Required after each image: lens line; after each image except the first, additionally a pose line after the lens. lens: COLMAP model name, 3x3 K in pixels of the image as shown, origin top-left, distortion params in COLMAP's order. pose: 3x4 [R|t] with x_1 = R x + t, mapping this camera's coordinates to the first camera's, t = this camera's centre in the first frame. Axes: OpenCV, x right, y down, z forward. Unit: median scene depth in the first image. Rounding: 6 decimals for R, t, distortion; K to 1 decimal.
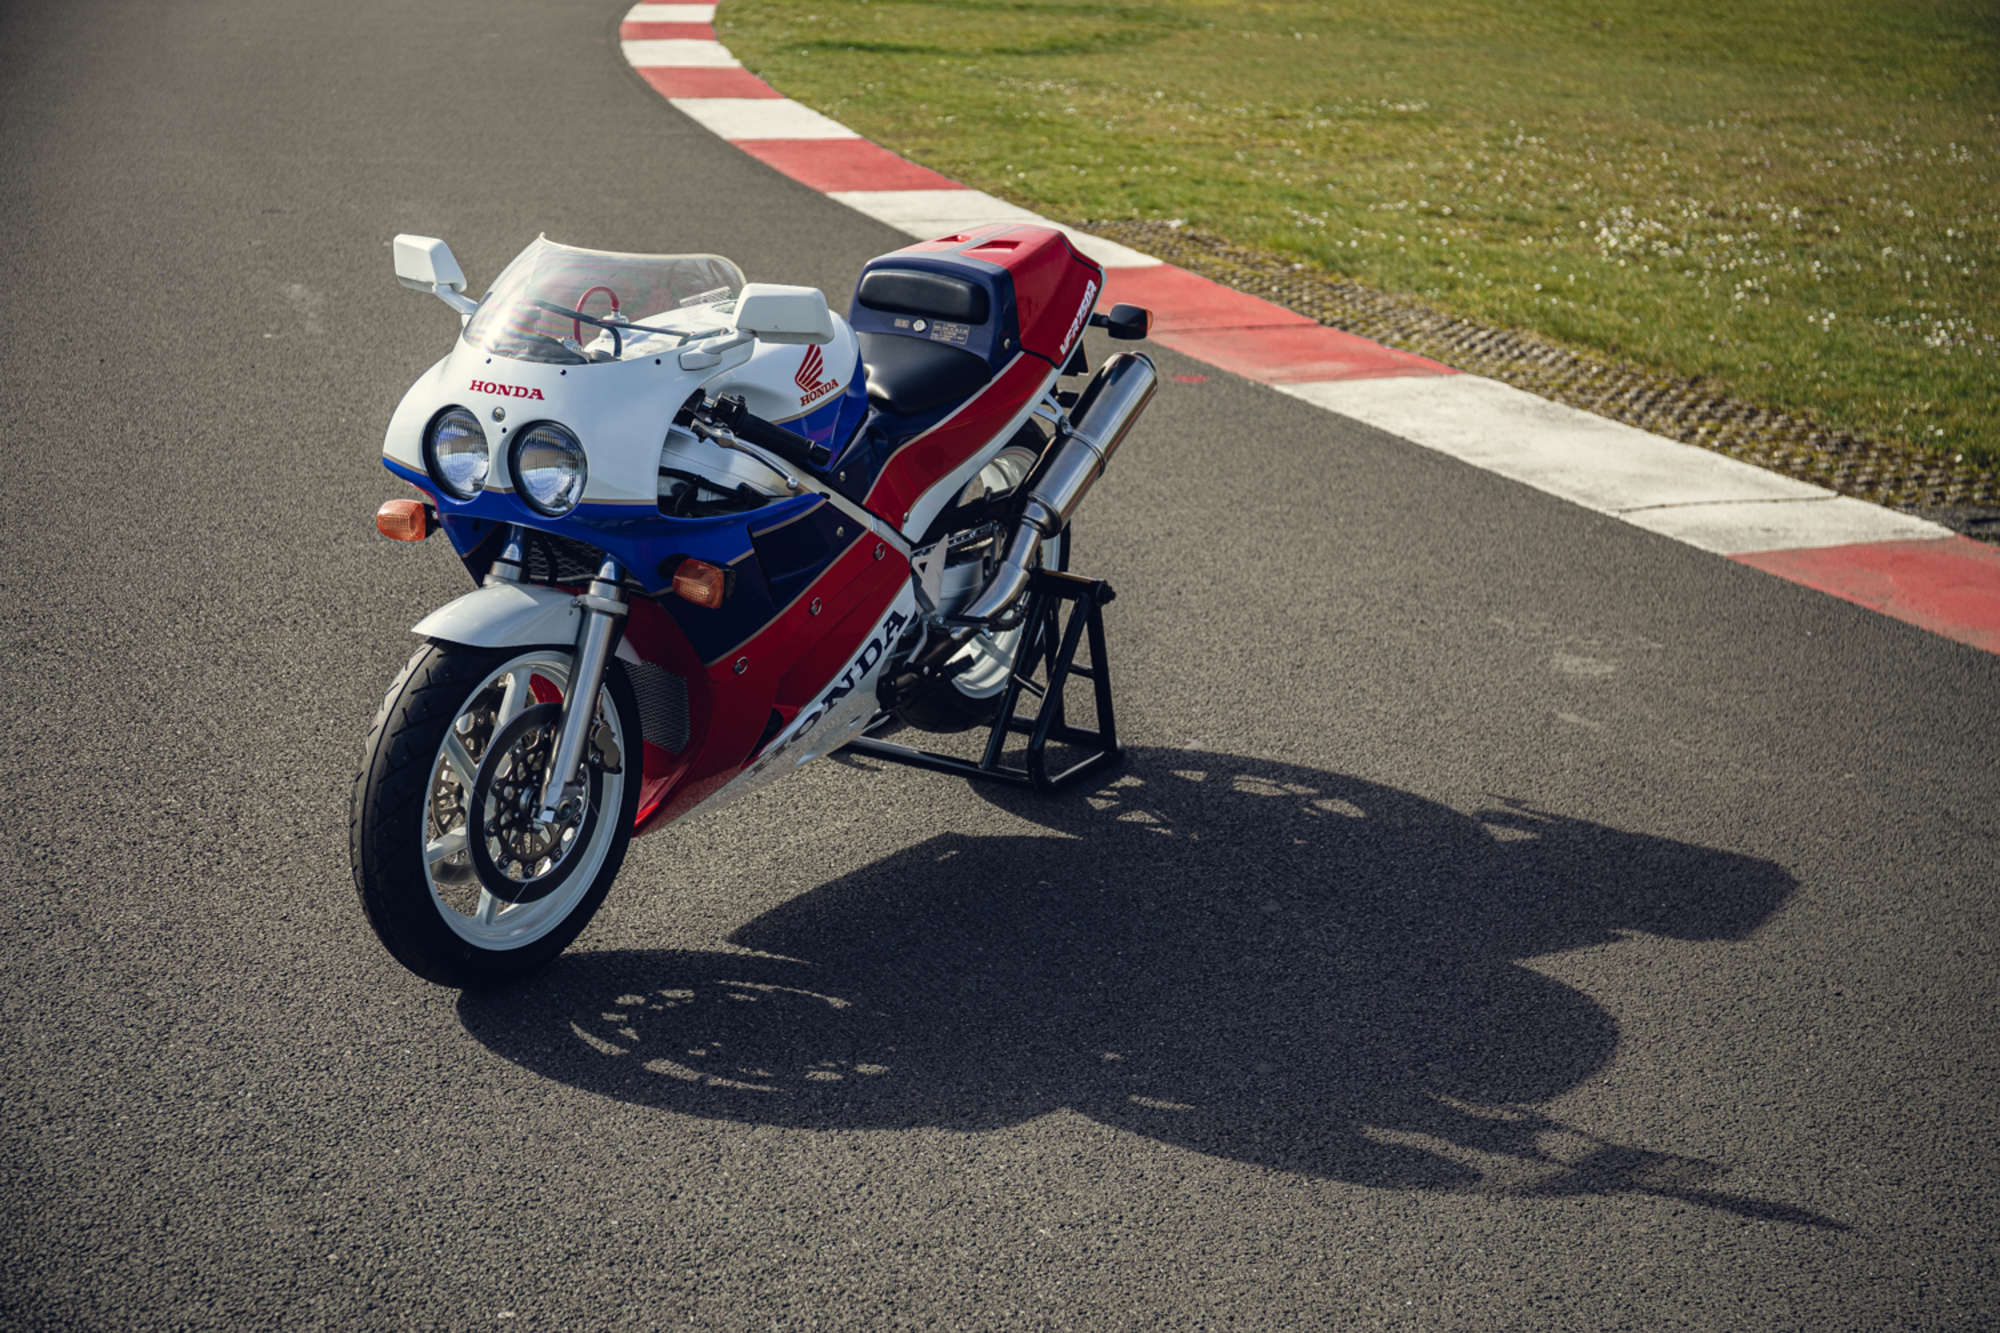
lens RADIAL K [[3053.9, 0, 1009.2], [0, 3053.9, 665.5], [0, 0, 1]] dist [0.073925, 0.000000]
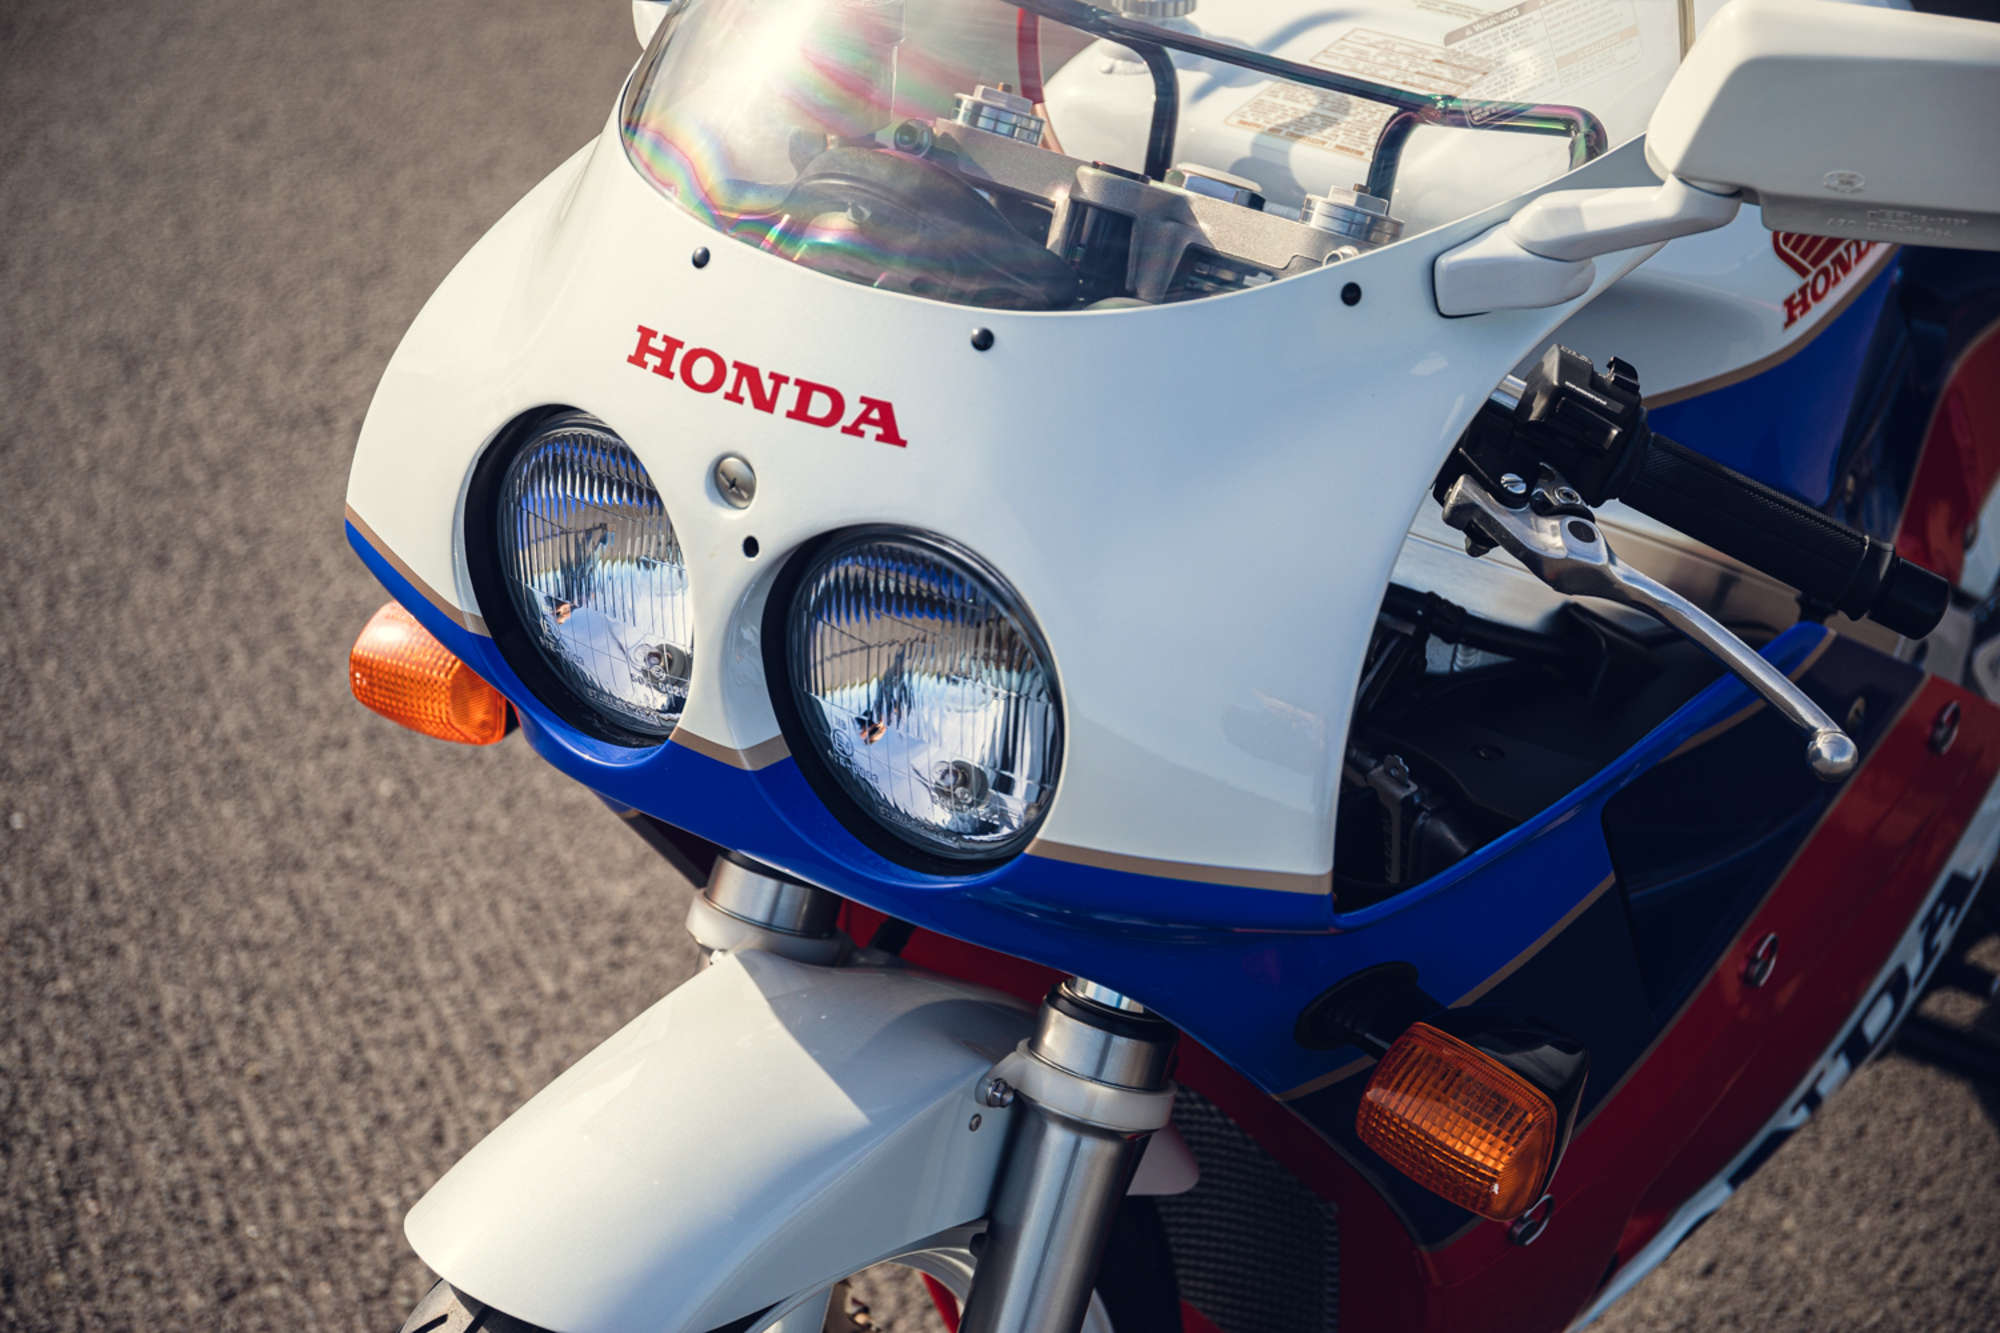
lens RADIAL K [[3767.7, 0, 989.9], [0, 3767.7, 672.9], [0, 0, 1]] dist [0.117266, 0.000000]
pose [[0.990839, 0.057725, -0.122092, -0.101939], [-0.034636, 0.982427, 0.183404, -0.122306], [0.130534, -0.177495, 0.975426, 0.667982]]
